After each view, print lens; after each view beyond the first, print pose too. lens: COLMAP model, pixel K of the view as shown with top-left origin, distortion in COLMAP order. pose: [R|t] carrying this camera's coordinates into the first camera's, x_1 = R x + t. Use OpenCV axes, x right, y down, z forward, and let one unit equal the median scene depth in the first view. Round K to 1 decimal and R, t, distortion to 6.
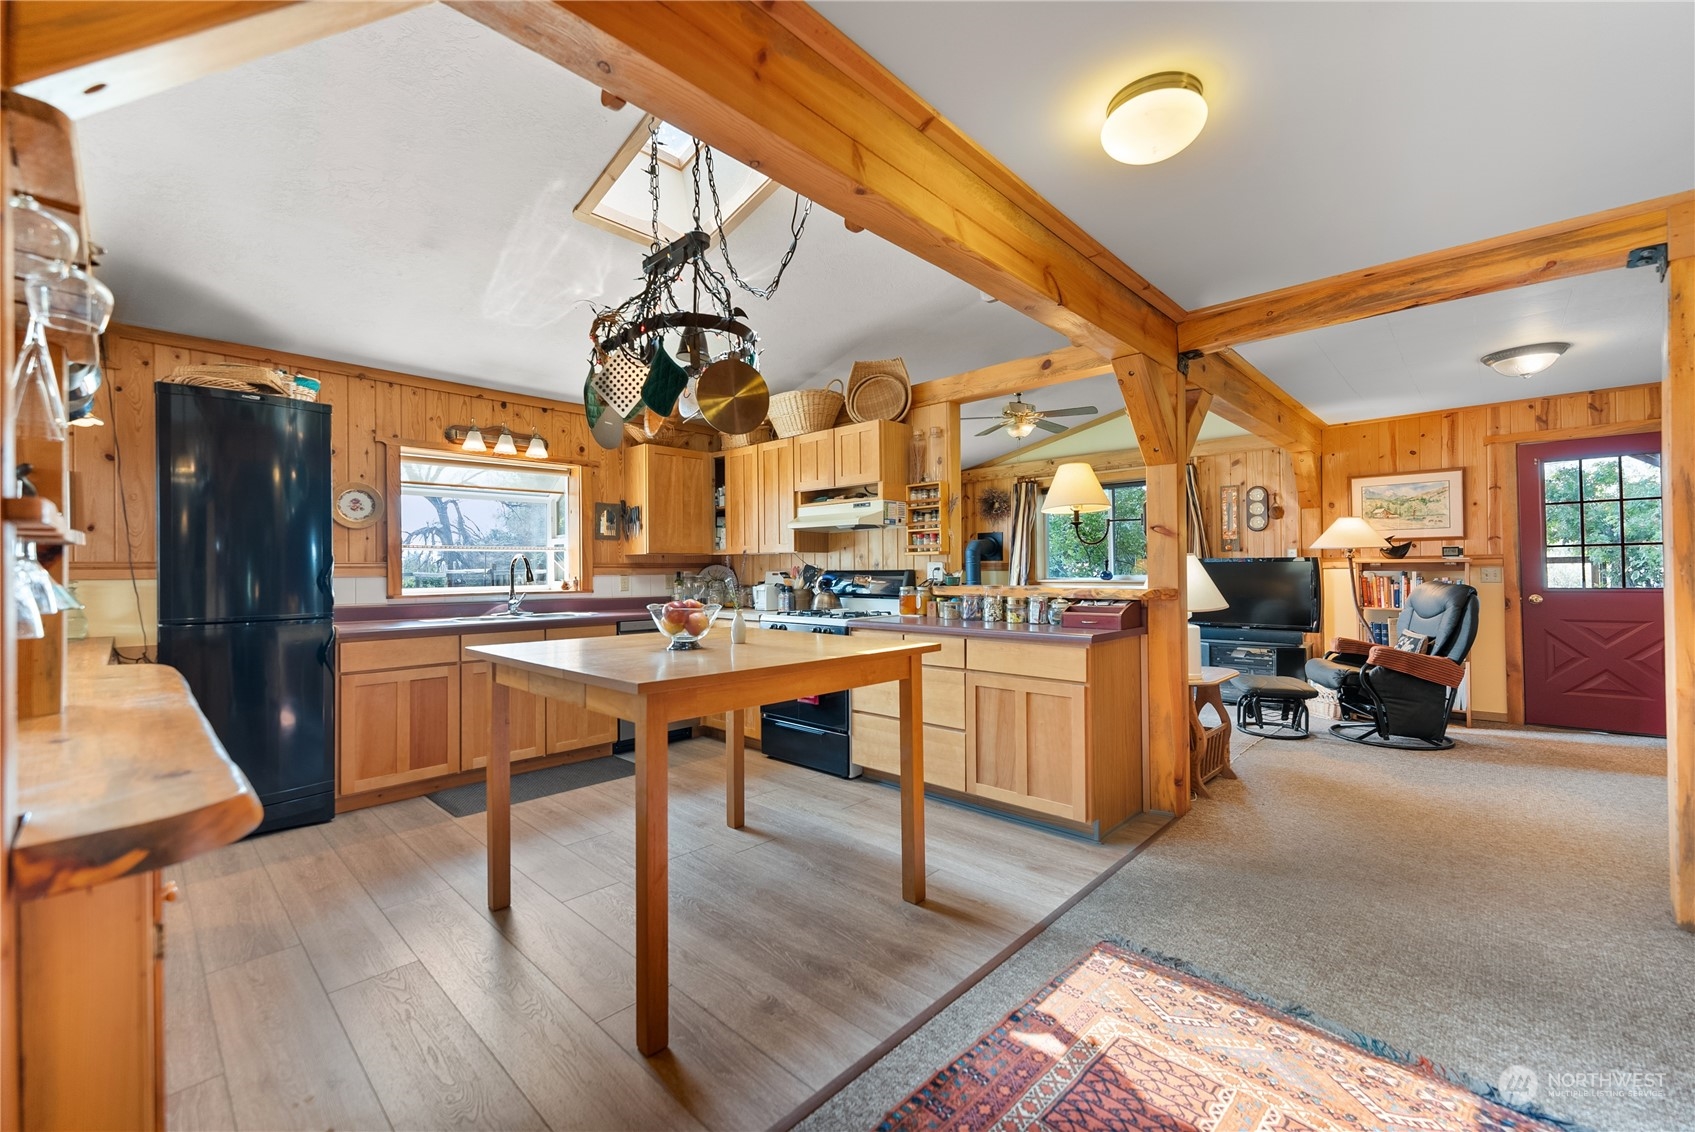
lens RADIAL K [[685.7, 0, 854.7], [0, 685.7, 562.0], [0, 0, 1]] dist [0.000256, 0.000028]
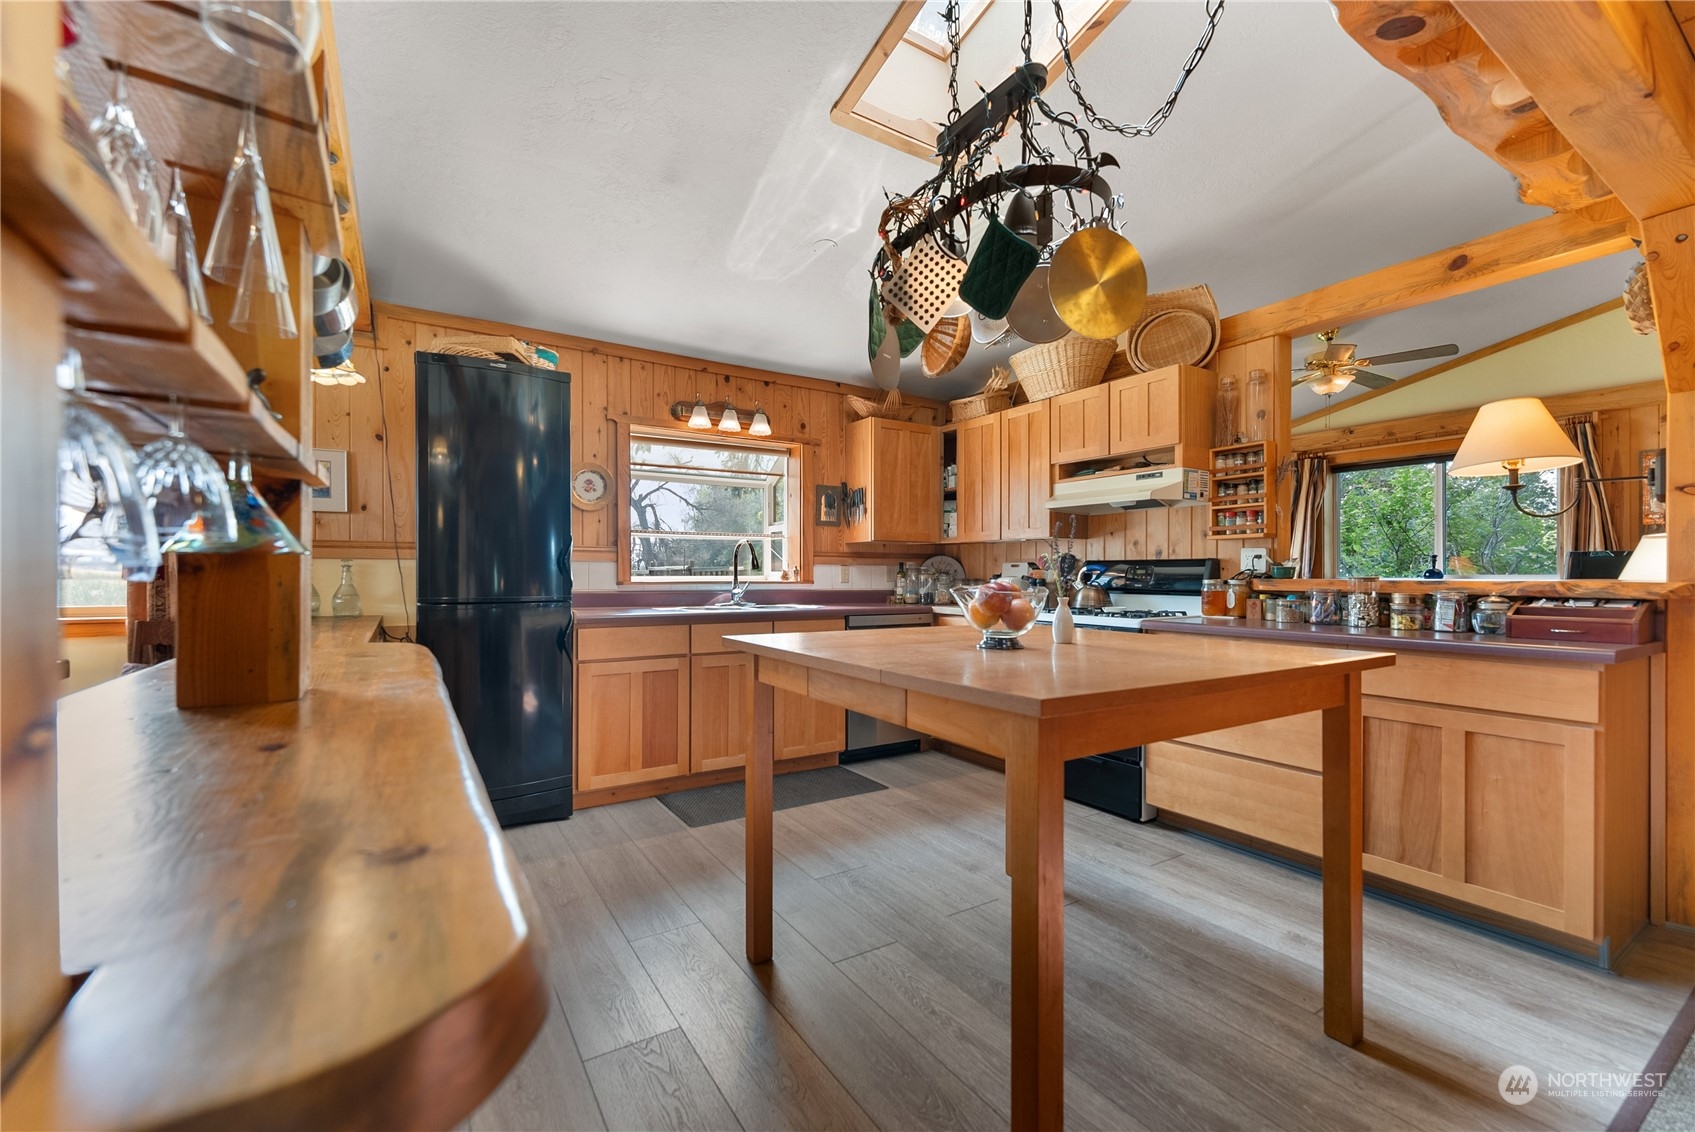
lens RADIAL K [[692.0, 0, 848.4], [0, 692.0, 573.4], [0, 0, 1]] dist [-0.000926, -0.000253]
pose [[0.969903, 0.010510, -0.243266, -0.146884], [-0.007925, 0.999901, 0.011603, 0.025633], [0.243364, -0.009325, 0.969890, 0.157558]]
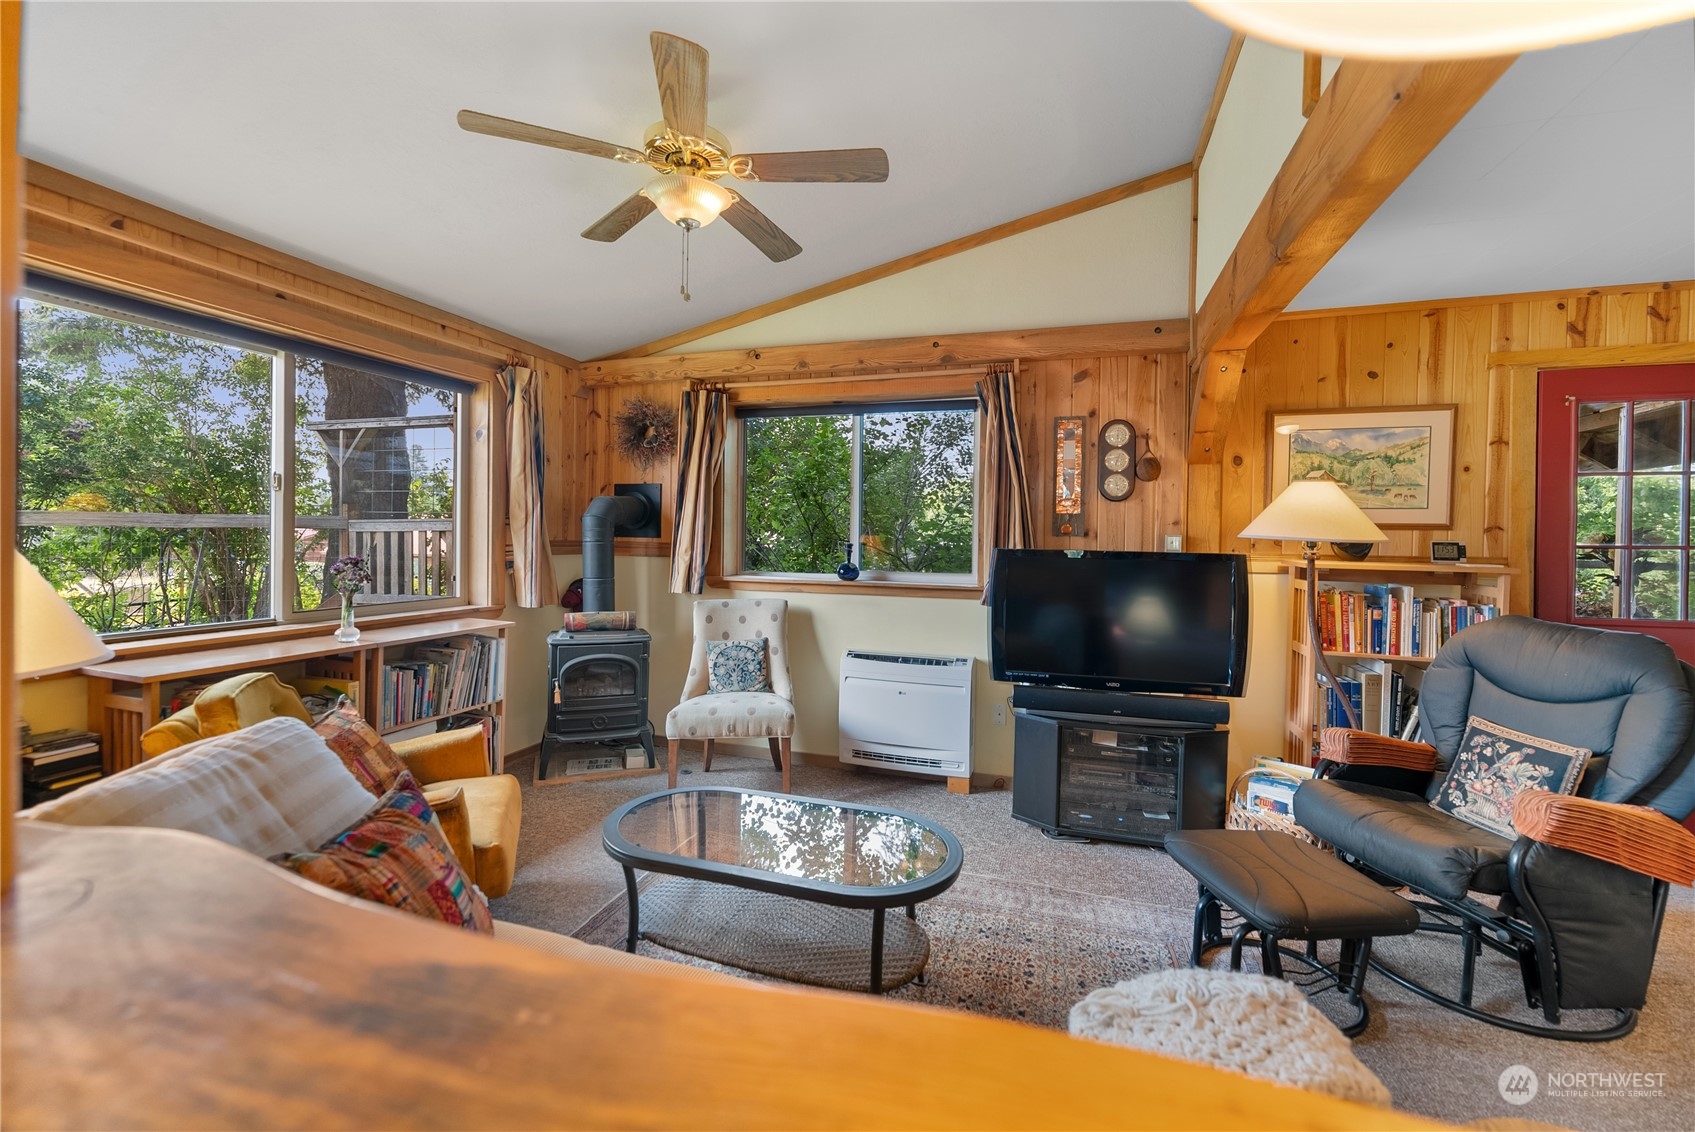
lens RADIAL K [[692.0, 0, 848.4], [0, 692.0, 573.4], [0, 0, 1]] dist [-0.000926, -0.000253]
pose [[0.906131, 0.001193, 0.422997, 0.239111], [-0.029228, 0.997783, 0.059797, -0.021620], [-0.421987, -0.066547, 0.904156, 0.897743]]
